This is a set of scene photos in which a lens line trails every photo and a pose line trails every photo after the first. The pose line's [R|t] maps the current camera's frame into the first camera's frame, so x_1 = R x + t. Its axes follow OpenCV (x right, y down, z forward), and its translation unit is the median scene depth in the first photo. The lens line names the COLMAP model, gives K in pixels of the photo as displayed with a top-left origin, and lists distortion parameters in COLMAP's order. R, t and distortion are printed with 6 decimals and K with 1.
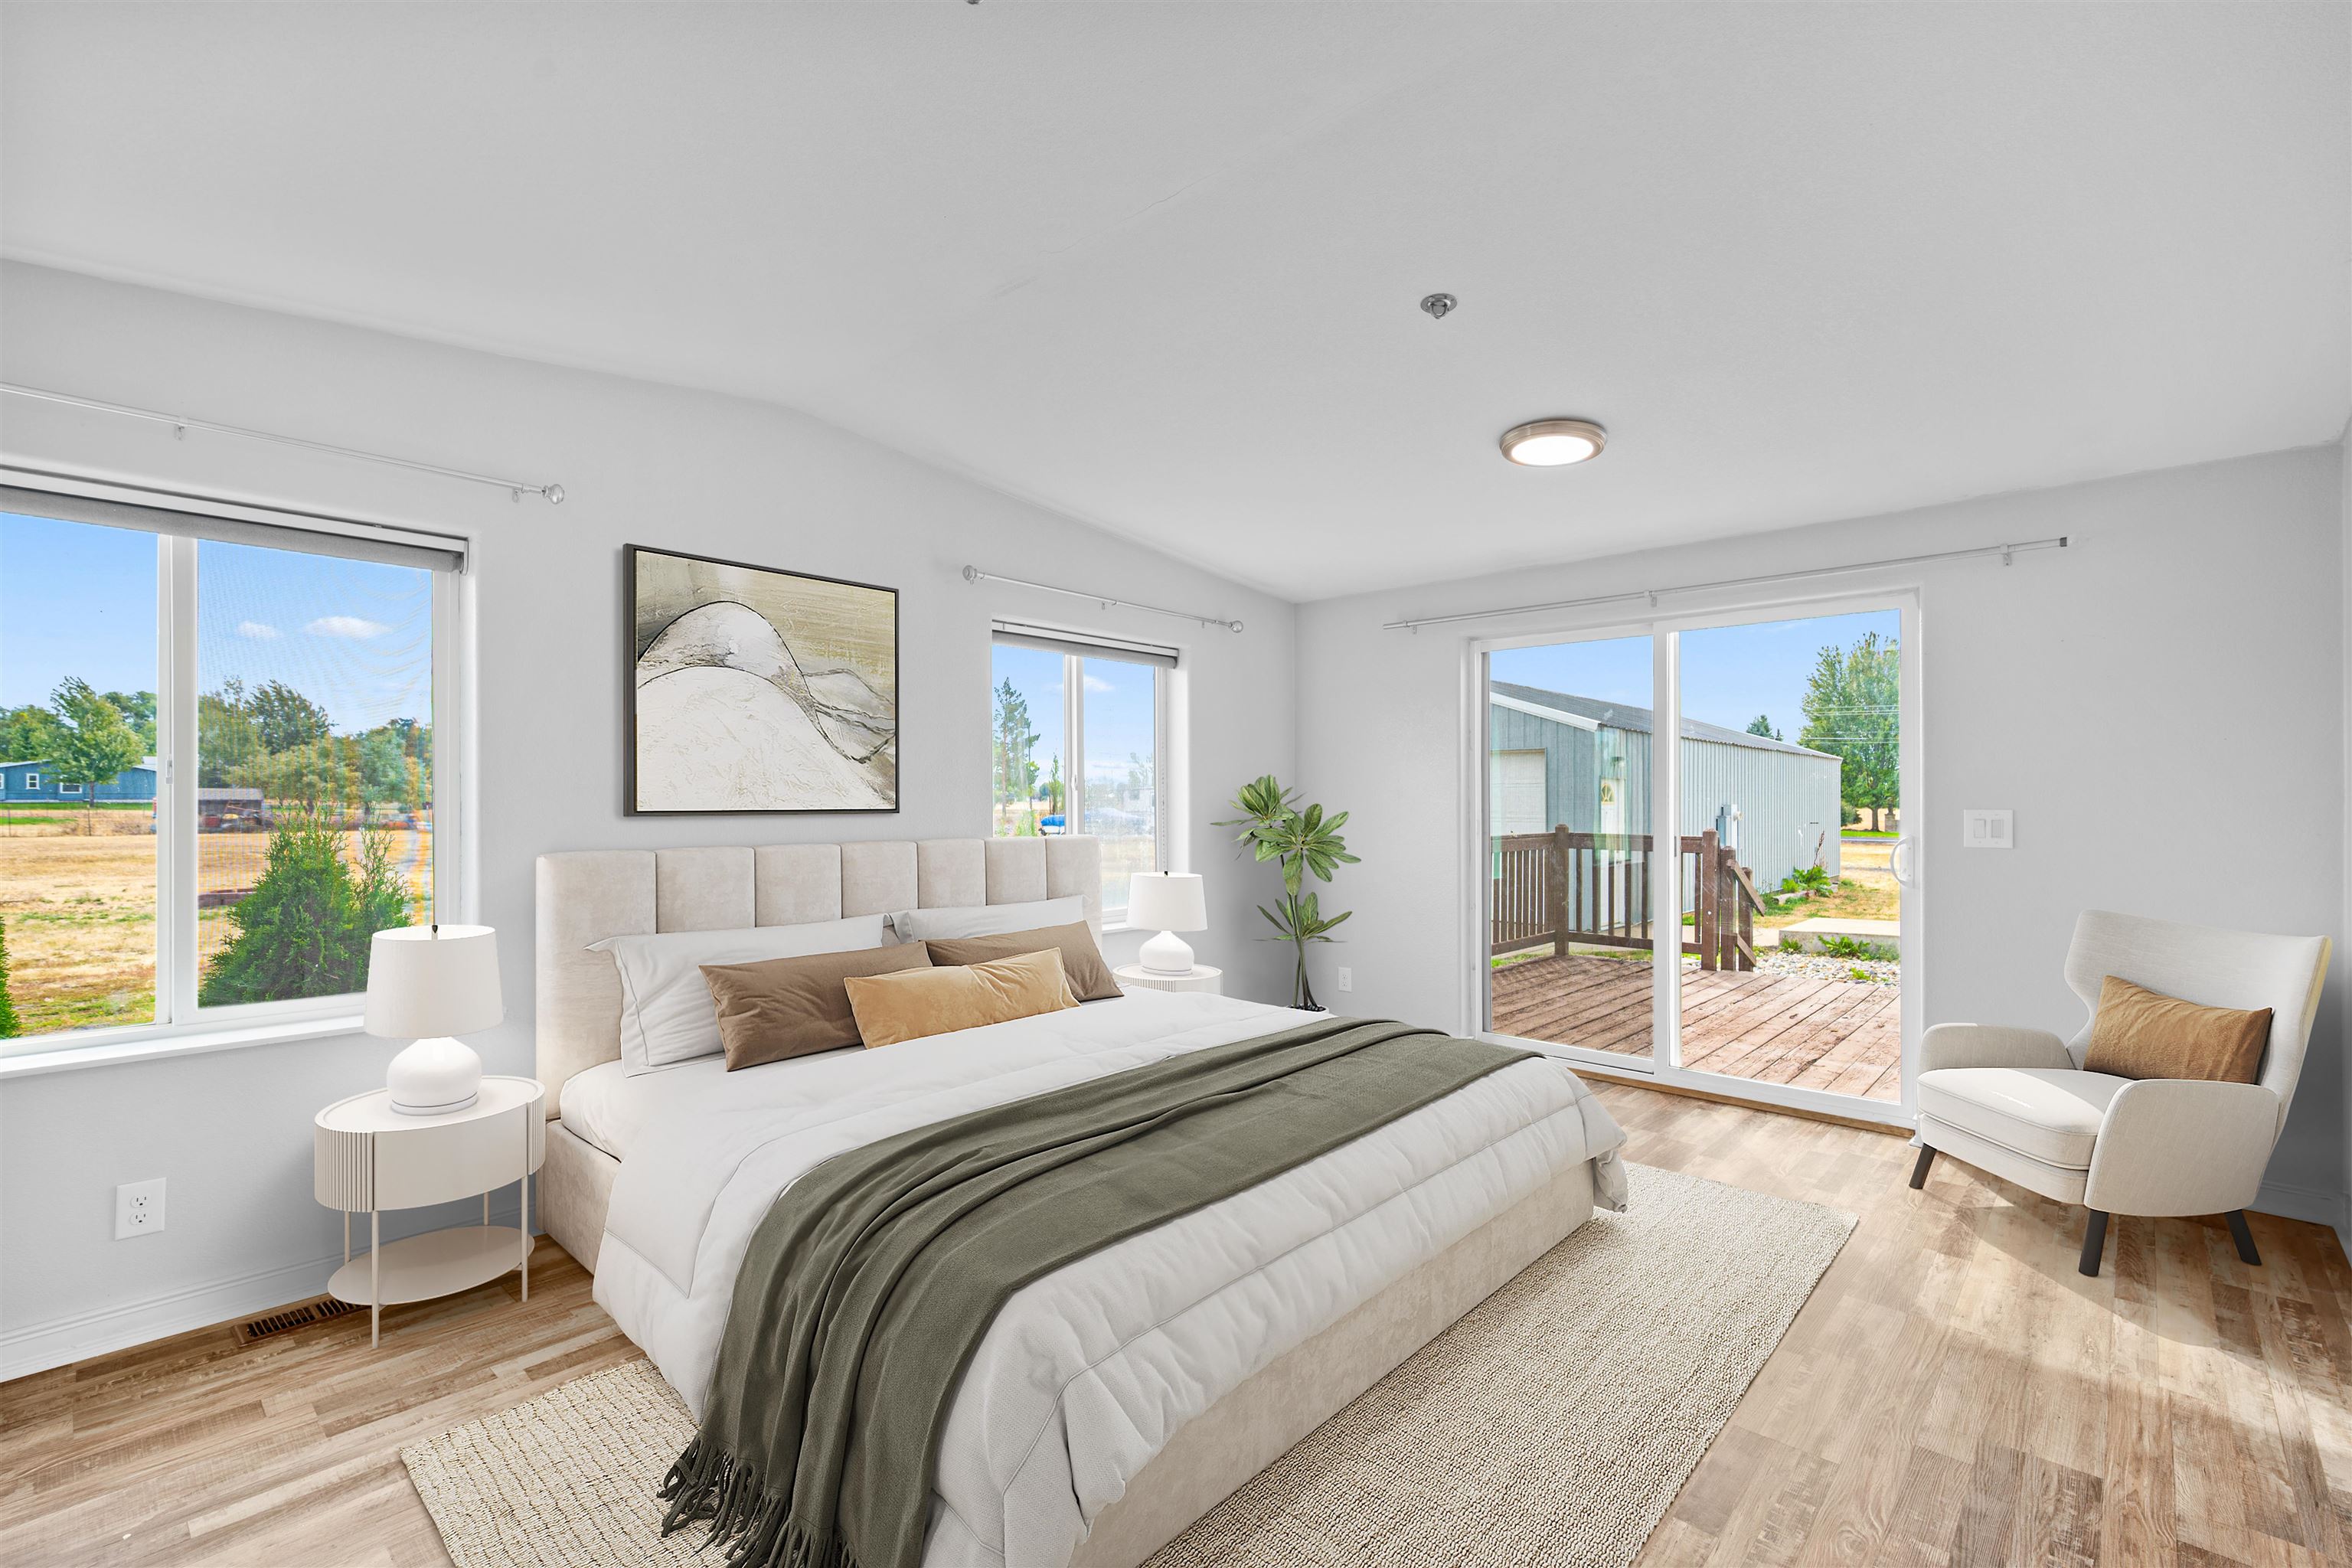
lens RADIAL K [[1051.1, 0, 1187.4], [0, 1051.1, 781.6], [0, 0, 1]] dist [0.014355, 0.000220]
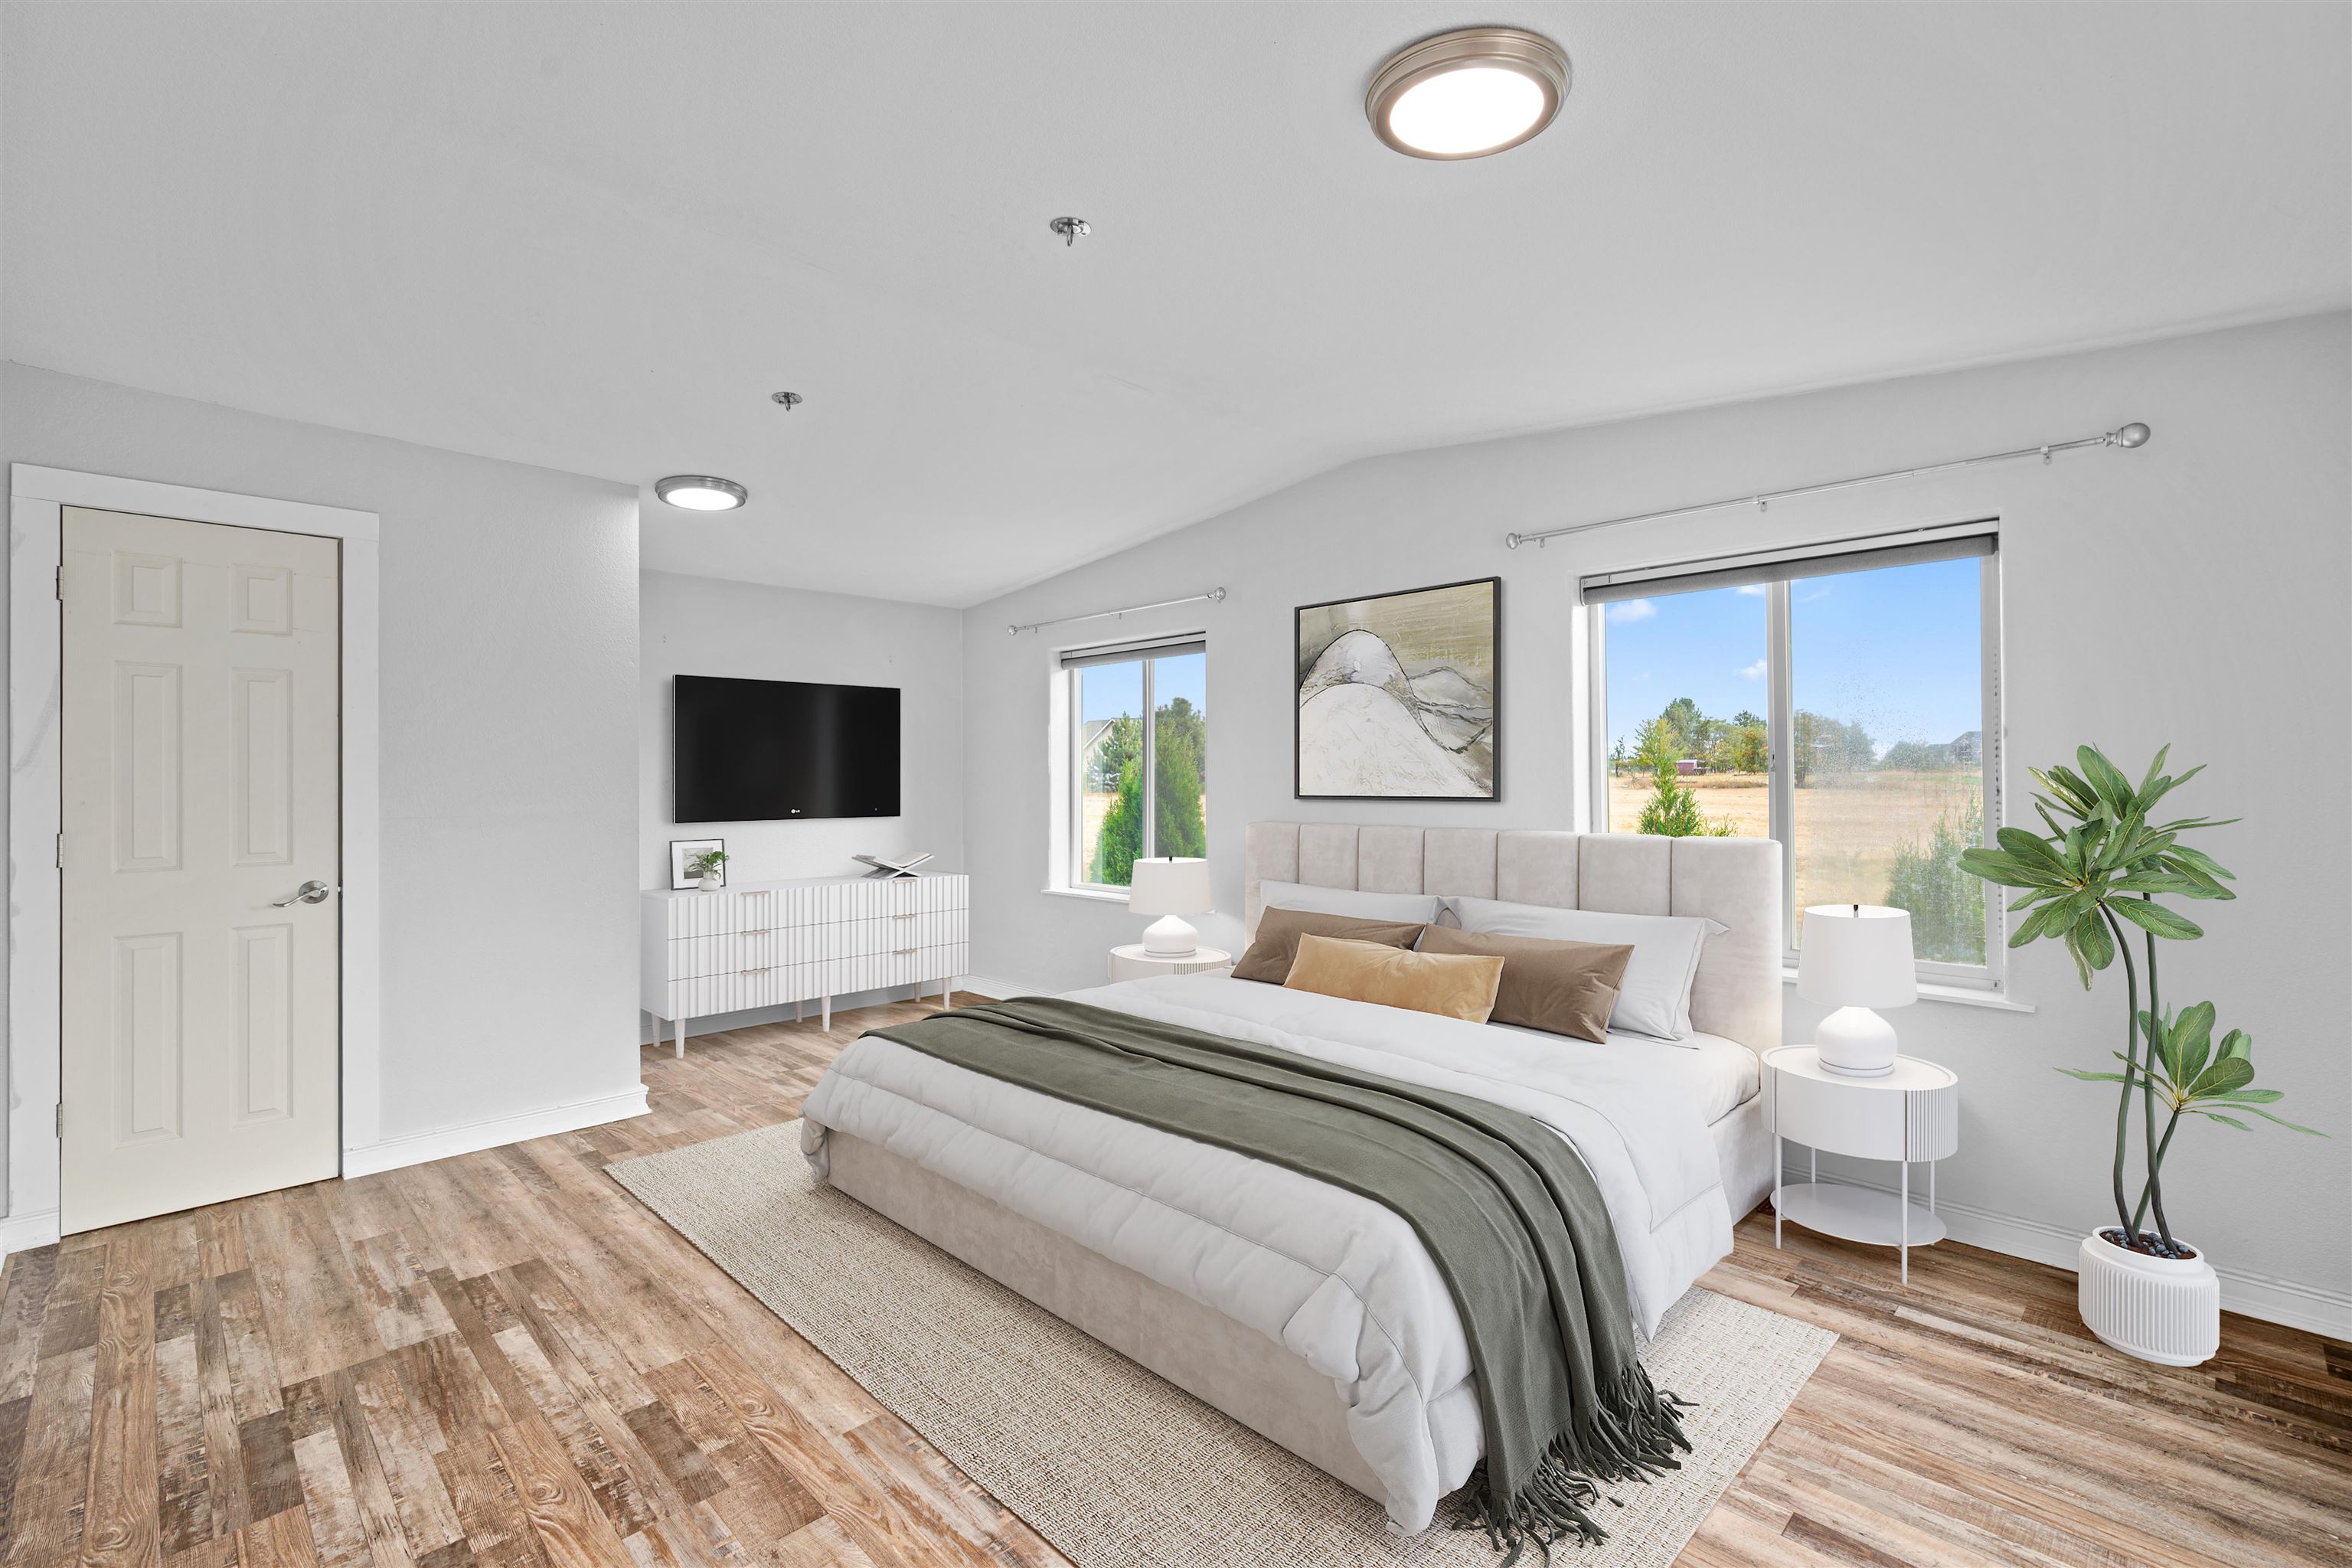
lens RADIAL K [[1051.1, 0, 1183.8], [0, 1051.1, 784.0], [0, 0, 1]] dist [0.014355, 0.000220]
pose [[-0.057333, 0.004563, -0.998345, 0.776822], [0.019151, 0.999811, 0.003470, 0.004395], [0.998171, -0.018920, -0.057409, 0.806647]]
